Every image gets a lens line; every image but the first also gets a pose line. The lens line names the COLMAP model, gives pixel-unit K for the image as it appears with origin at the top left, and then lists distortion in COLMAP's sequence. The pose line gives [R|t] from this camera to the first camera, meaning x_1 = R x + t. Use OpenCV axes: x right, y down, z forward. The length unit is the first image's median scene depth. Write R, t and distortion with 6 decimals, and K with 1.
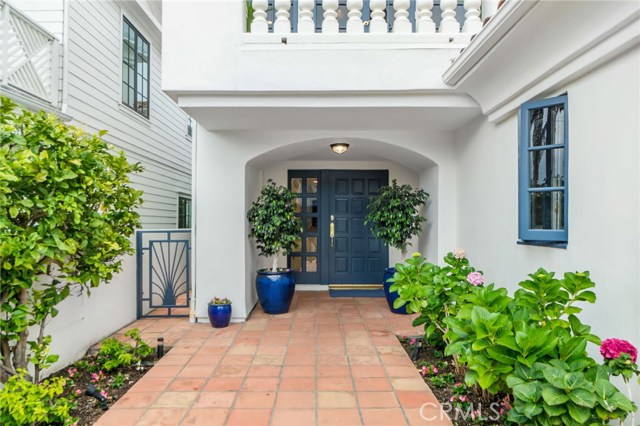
lens RADIAL K [[427.3, 0, 319.4], [0, 427.3, 218.2], [0, 0, 1]] dist [-0.001172, 0.000699]
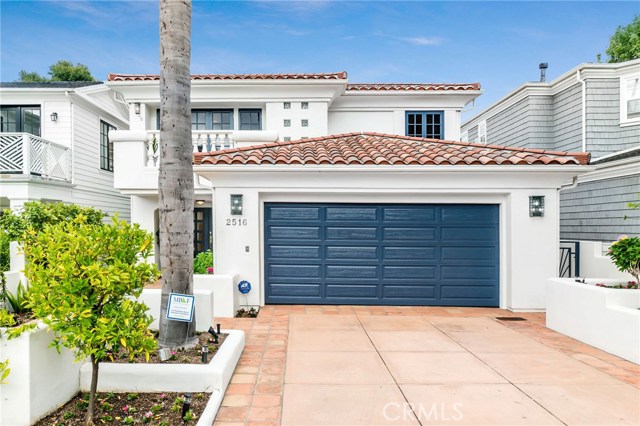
lens RADIAL K [[465.7, 0, 302.0], [0, 465.7, 237.0], [0, 0, 1]] dist [-0.004036, 0.002423]
pose [[0.999476, -0.000423, -0.032376, 0.685706], [0.001594, 0.999345, 0.036153, -0.077791], [0.032339, -0.036186, 0.998822, -1.435068]]
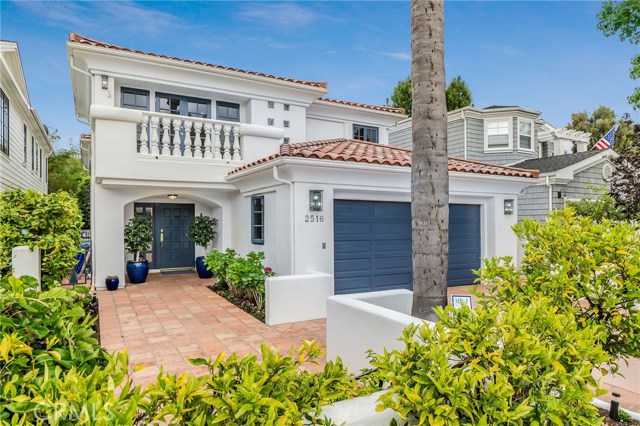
lens RADIAL K [[399.1, 0, 313.0], [0, 399.1, 227.4], [0, 0, 1]] dist [-0.008174, -0.001718]
pose [[0.874732, -0.011950, 0.484459, -0.297714], [-0.000404, 0.999678, 0.025388, -0.075501], [-0.484606, -0.022403, 0.874446, -0.981100]]
